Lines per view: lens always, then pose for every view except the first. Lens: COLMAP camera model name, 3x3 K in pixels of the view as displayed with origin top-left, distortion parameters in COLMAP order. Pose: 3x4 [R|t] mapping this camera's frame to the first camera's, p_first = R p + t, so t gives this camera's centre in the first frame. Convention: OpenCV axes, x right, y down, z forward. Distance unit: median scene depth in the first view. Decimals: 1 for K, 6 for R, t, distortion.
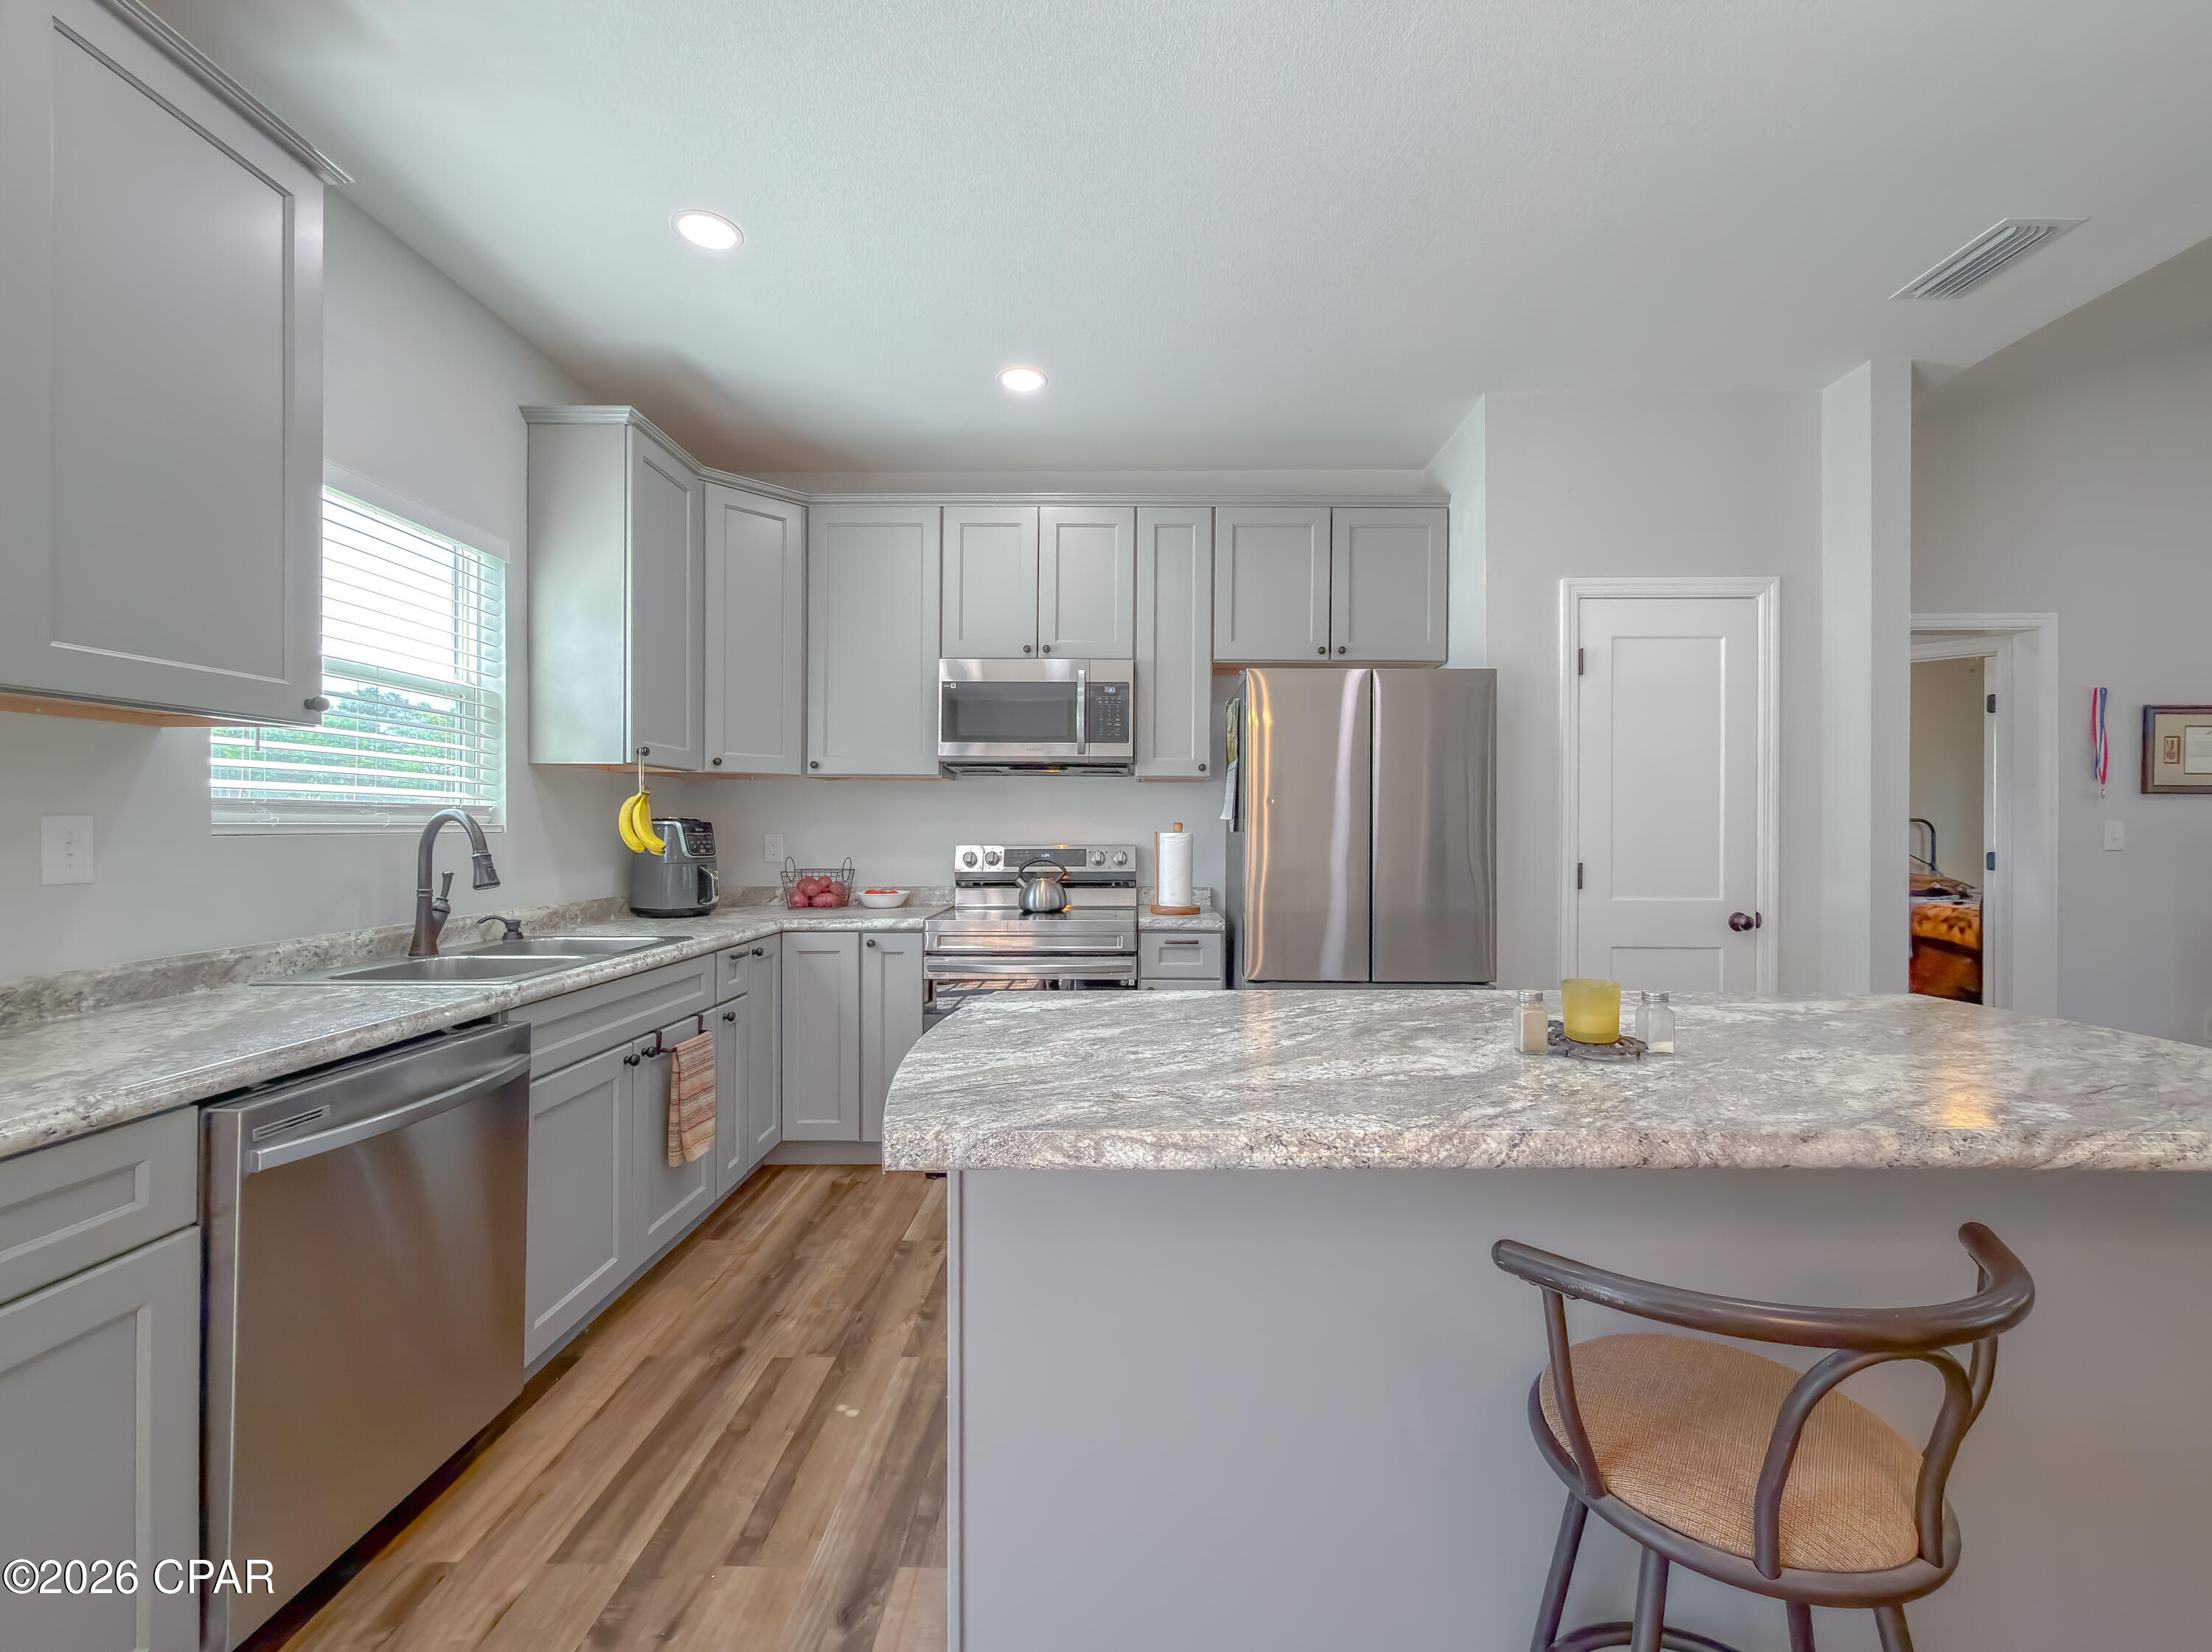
lens RADIAL K [[918.8, 0, 1131.4], [0, 918.8, 828.3], [0, 0, 1]] dist [0.001492, 0.000330]
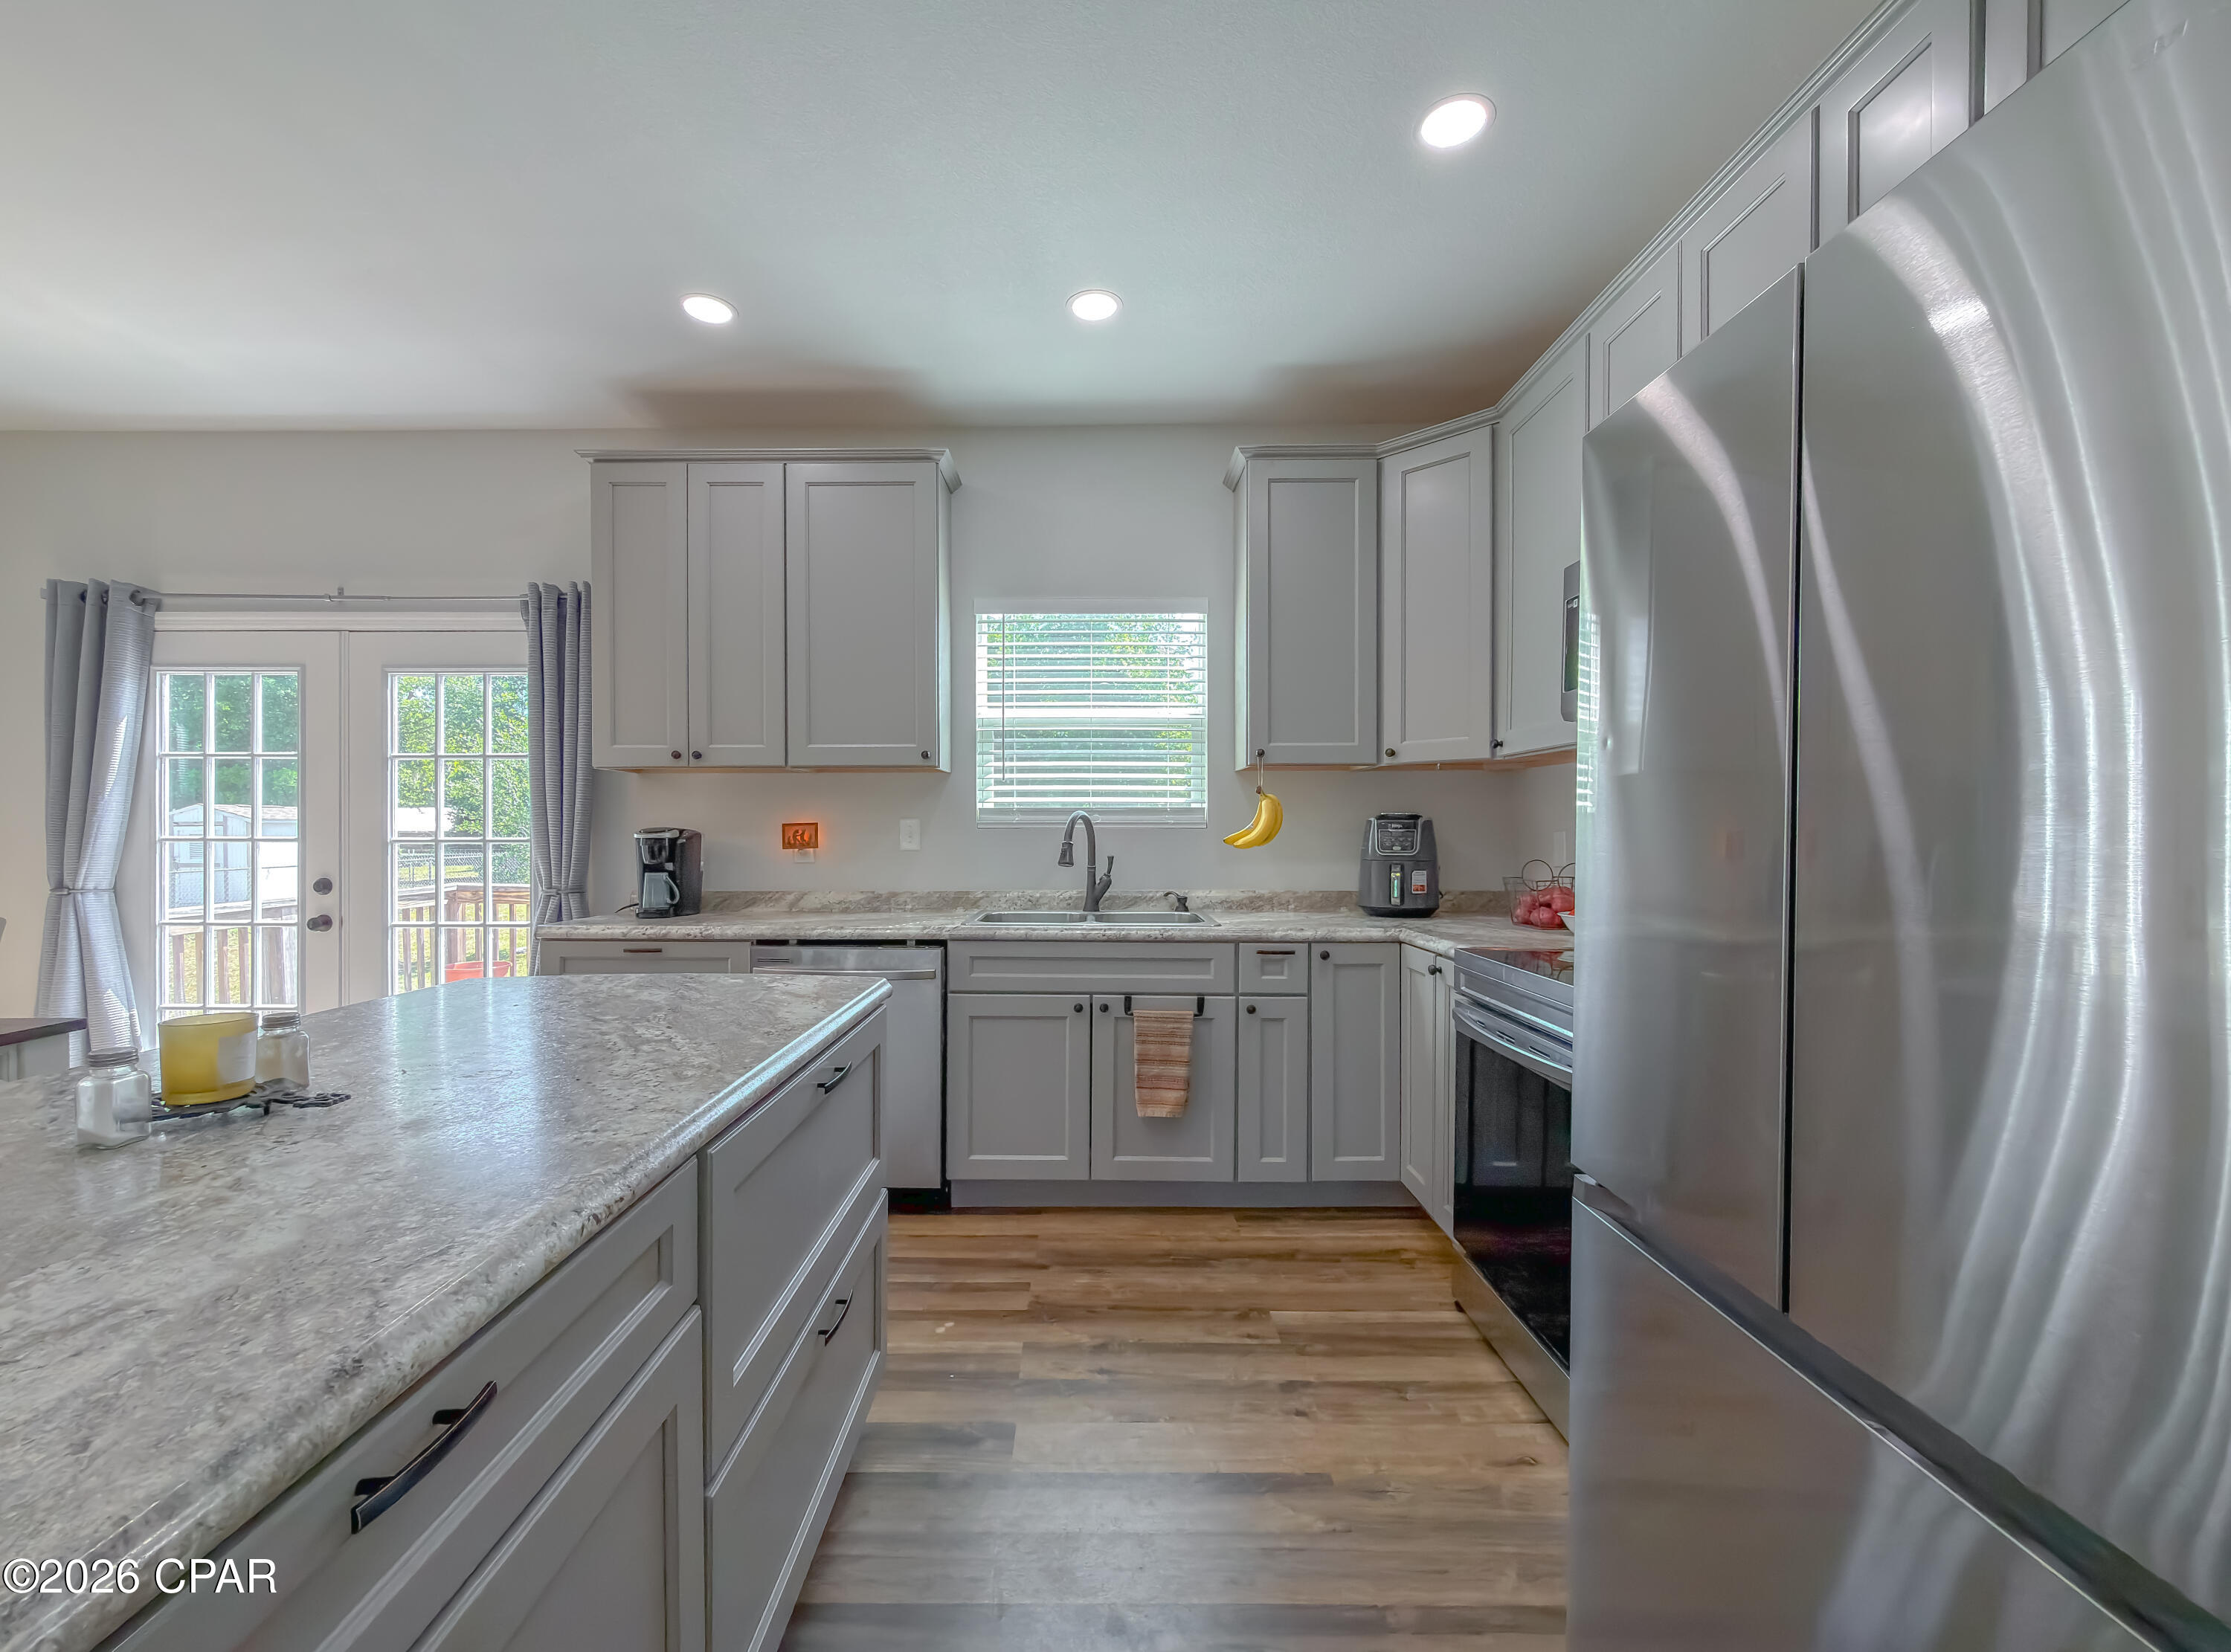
lens RADIAL K [[949.3, 0, 1092.1], [0, 949.3, 839.7], [0, 0, 1]] dist [0.000773, -0.000119]
pose [[-0.002406, 0.008998, -0.999957, 0.521338], [-0.000707, 0.999959, 0.009000, 0.007115], [0.999997, 0.000728, -0.002399, 0.708889]]
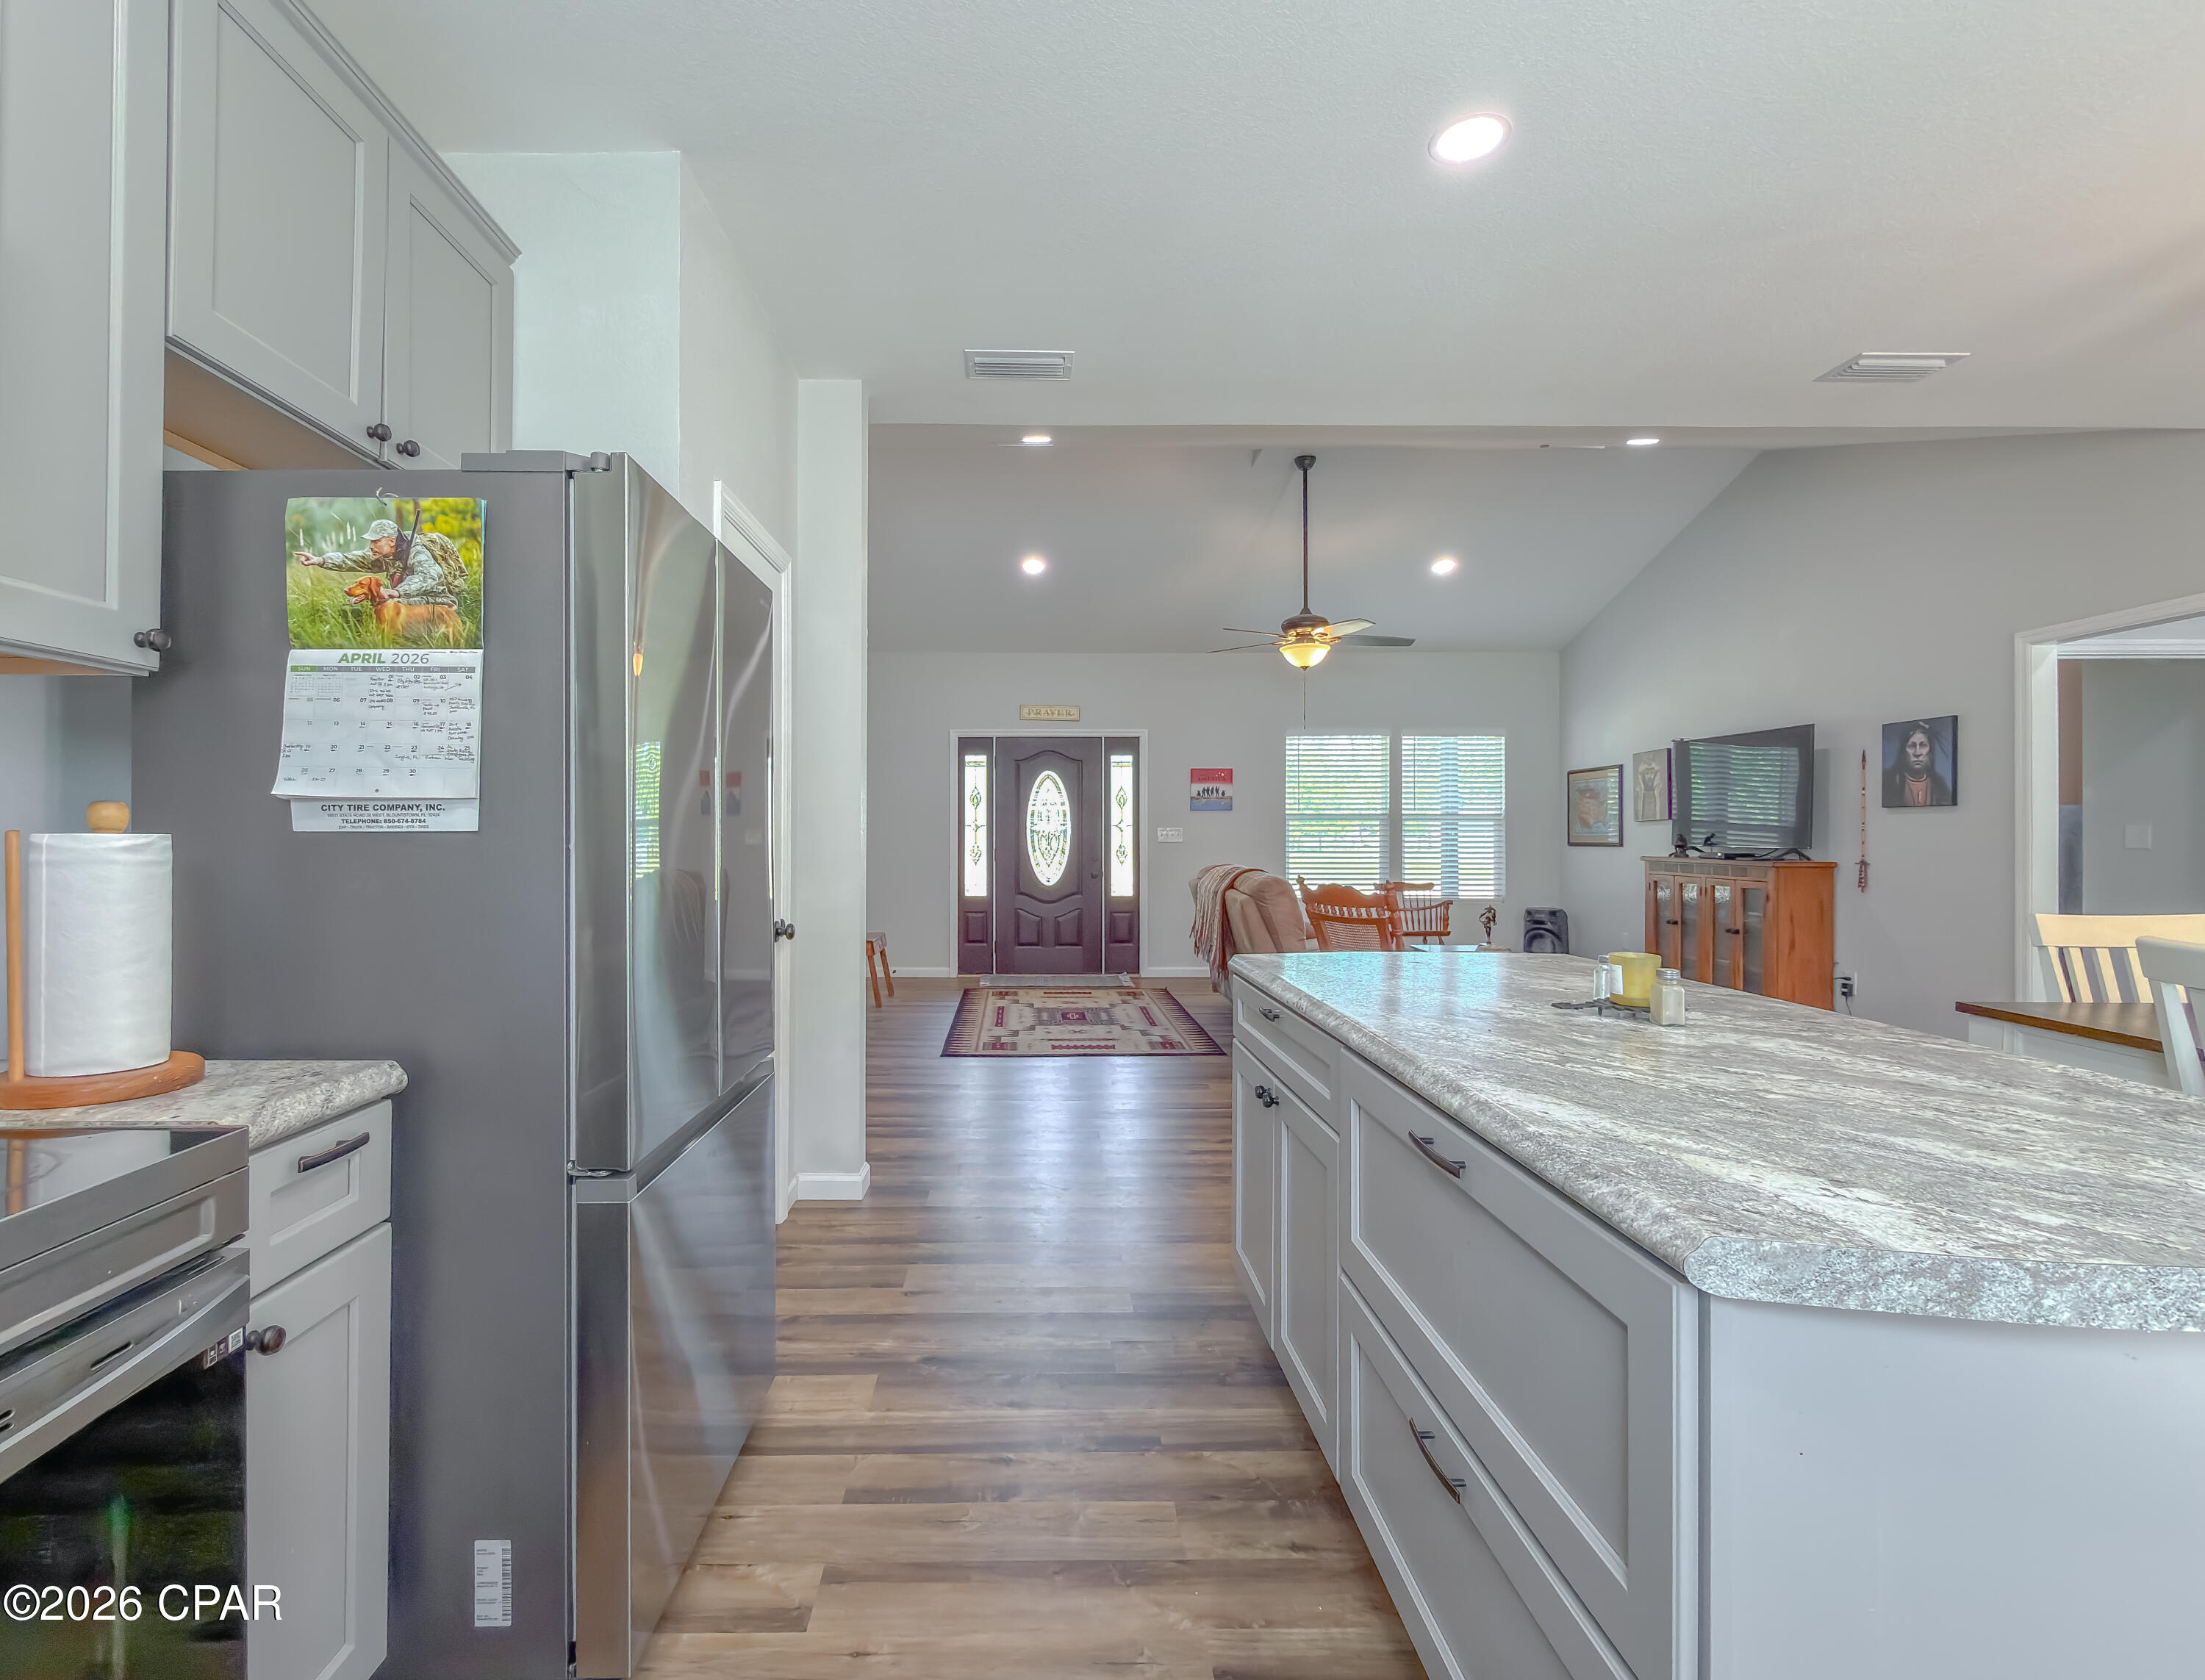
lens RADIAL K [[1024.0, 0, 1040.5], [0, 1024.0, 829.7], [0, 0, 1]] dist [0.008117, 0.000130]
pose [[-0.017892, 0.002199, 0.999838, -0.331539], [-0.000346, 0.999998, -0.002206, 0.004604], [-0.999840, -0.000385, -0.017891, 0.738872]]
